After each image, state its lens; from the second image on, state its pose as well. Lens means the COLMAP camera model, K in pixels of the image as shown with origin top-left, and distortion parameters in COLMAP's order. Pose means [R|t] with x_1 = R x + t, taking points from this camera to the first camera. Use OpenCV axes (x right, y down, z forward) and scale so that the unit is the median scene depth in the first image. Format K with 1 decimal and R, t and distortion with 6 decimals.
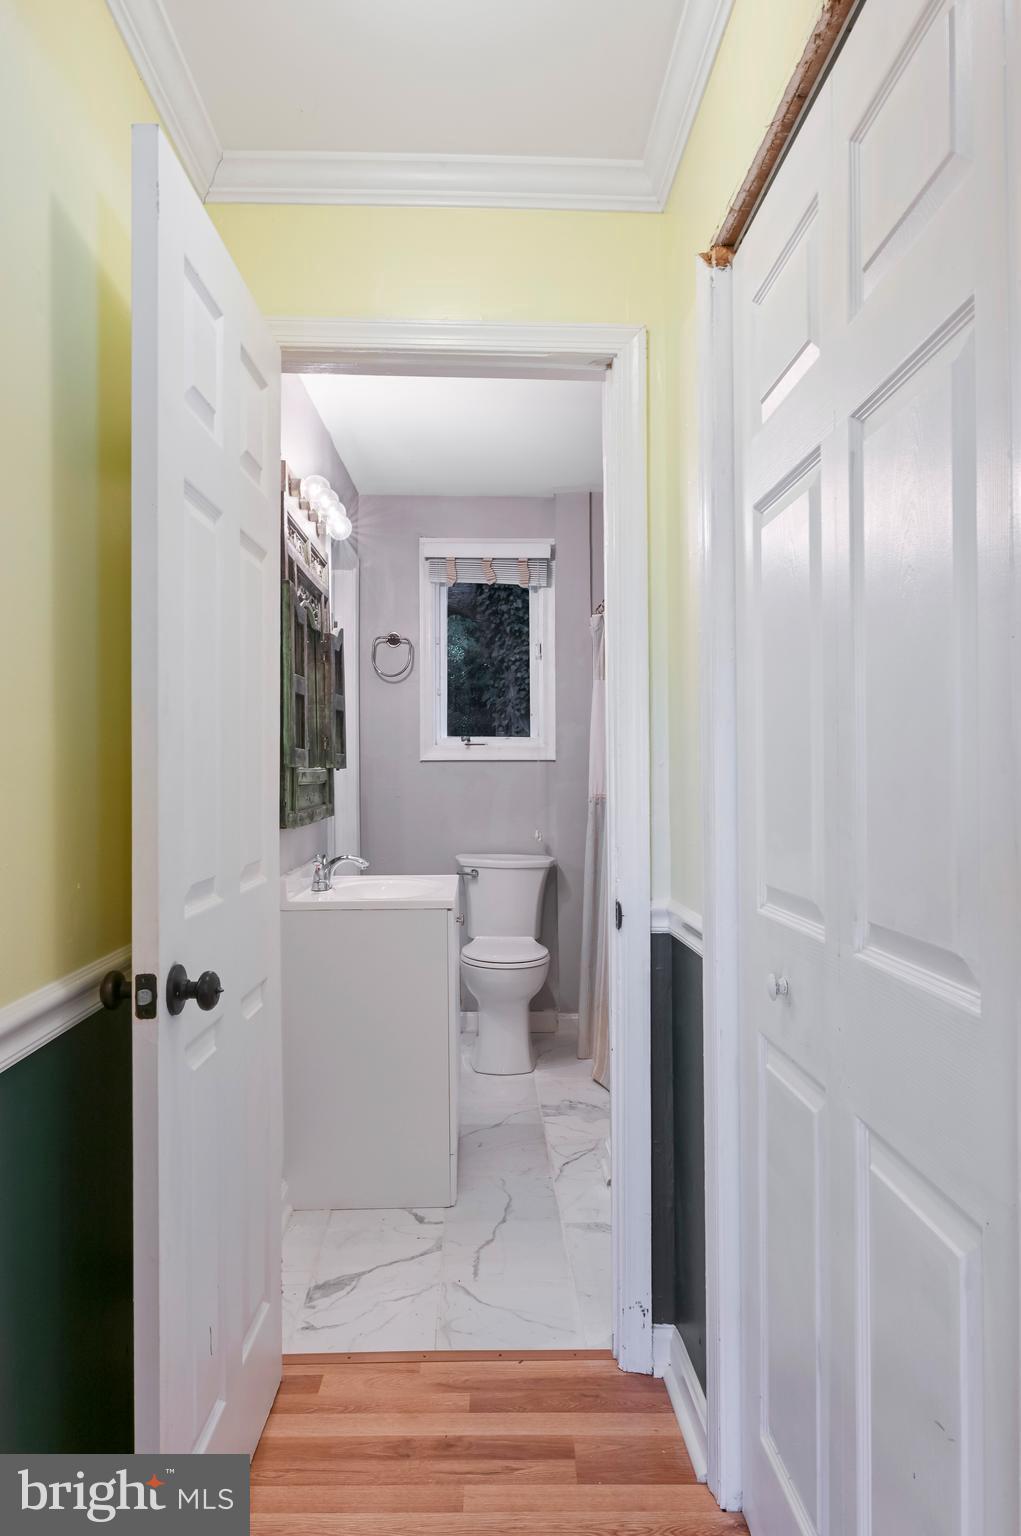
lens RADIAL K [[975.1, 0, 497.7], [0, 975.1, 779.6], [0, 0, 1]] dist [0.002038, 0.000967]
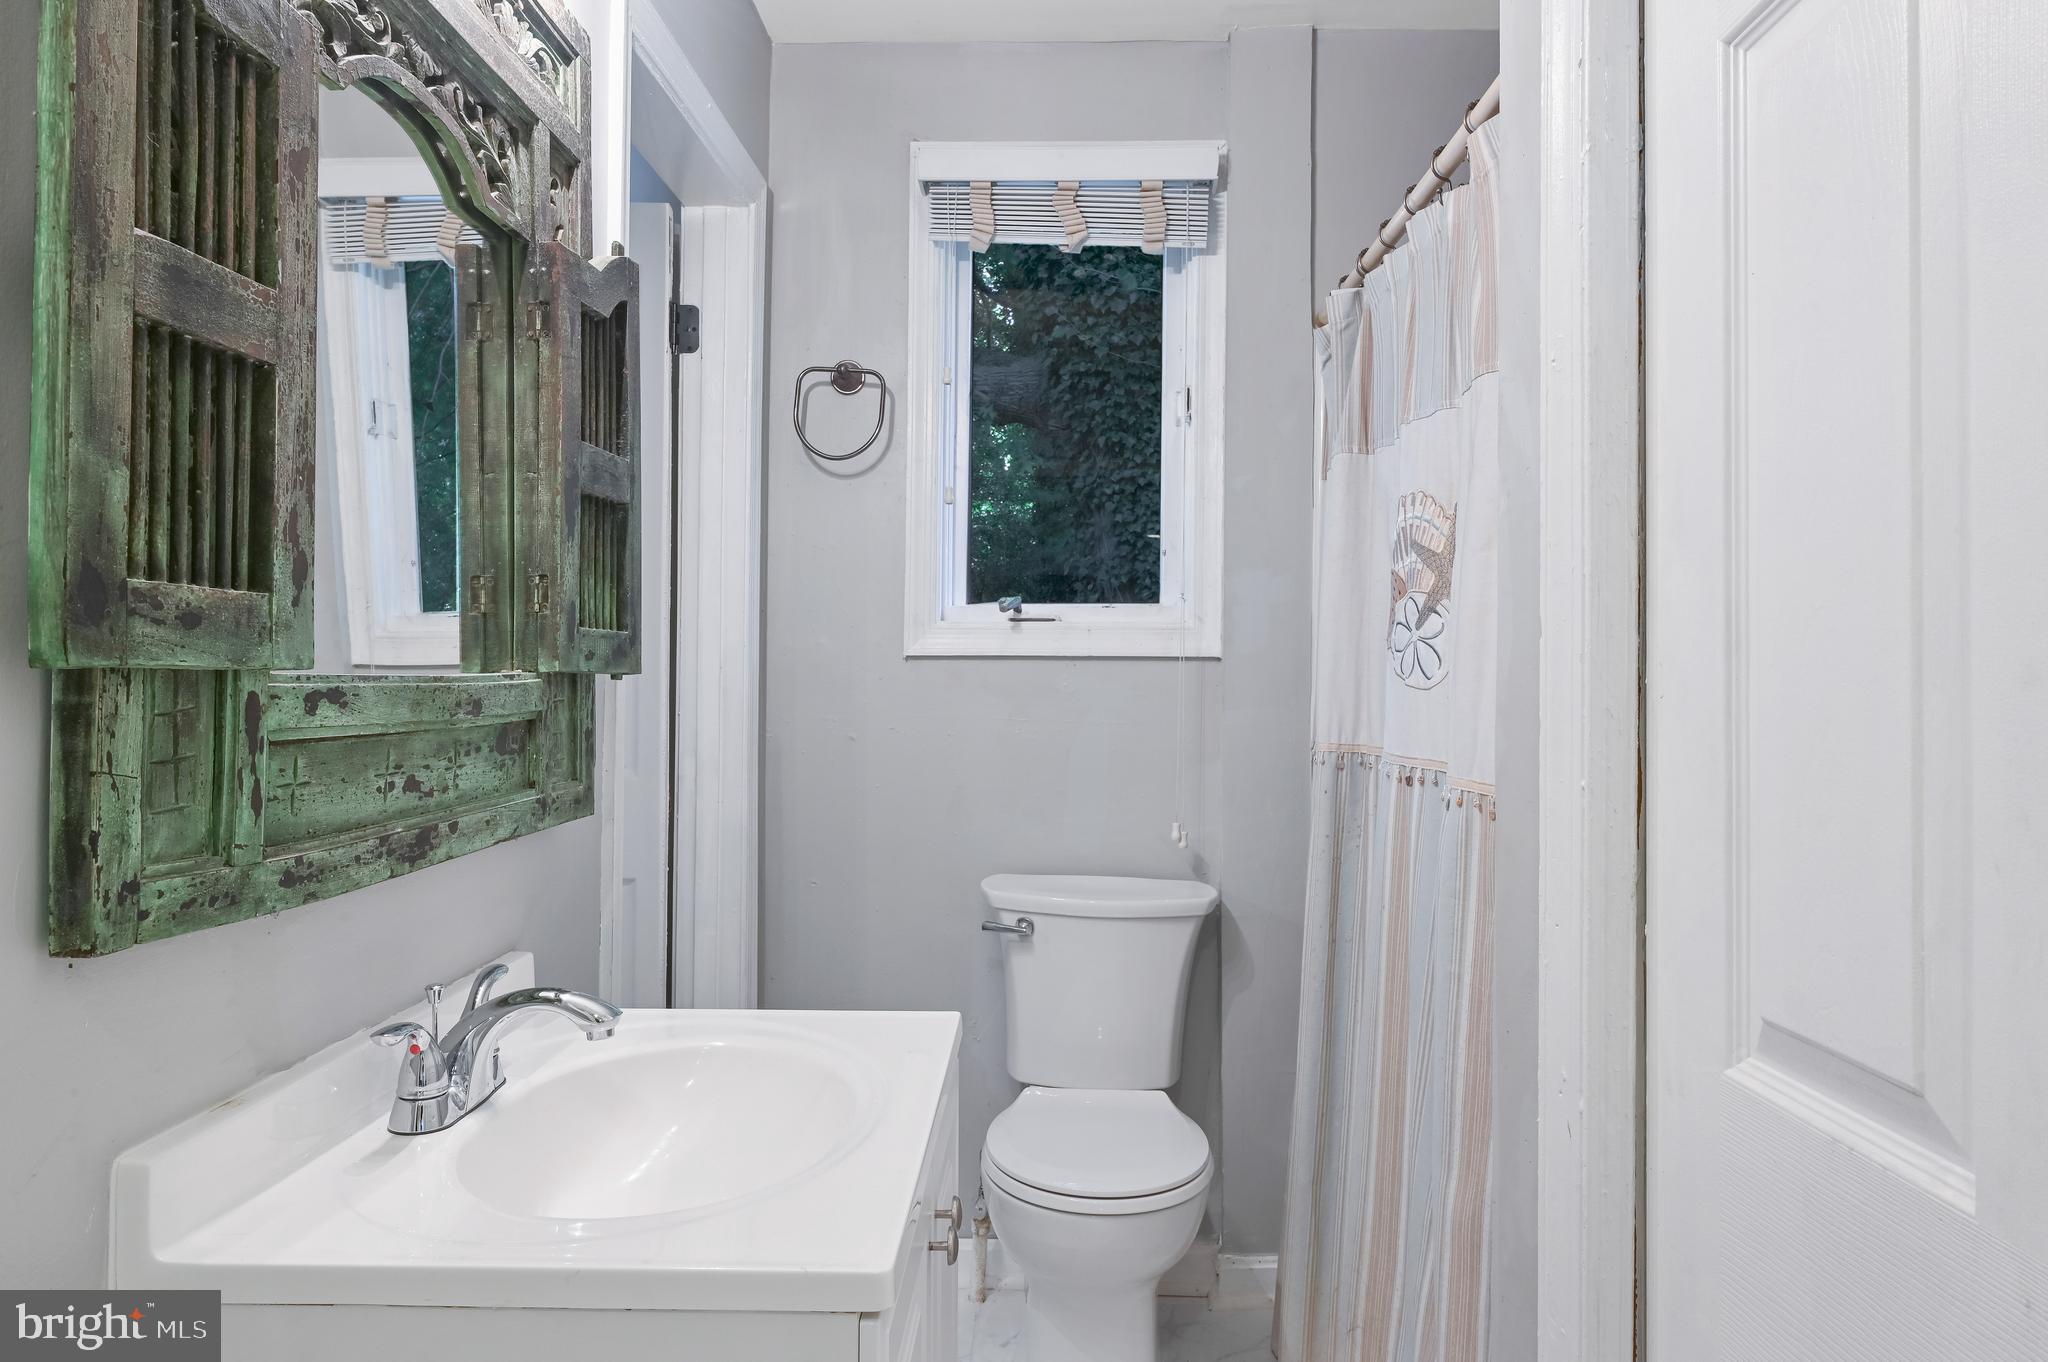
lens RADIAL K [[1300.1, 0, 889.9], [0, 1300.1, 699.7], [0, 0, 1]] dist [0.002038, 0.000967]
pose [[0.989593, 0.014802, -0.143132, -0.002577], [-0.013257, 0.999843, 0.011739, -0.006600], [0.143283, -0.009719, 0.989634, 0.420409]]
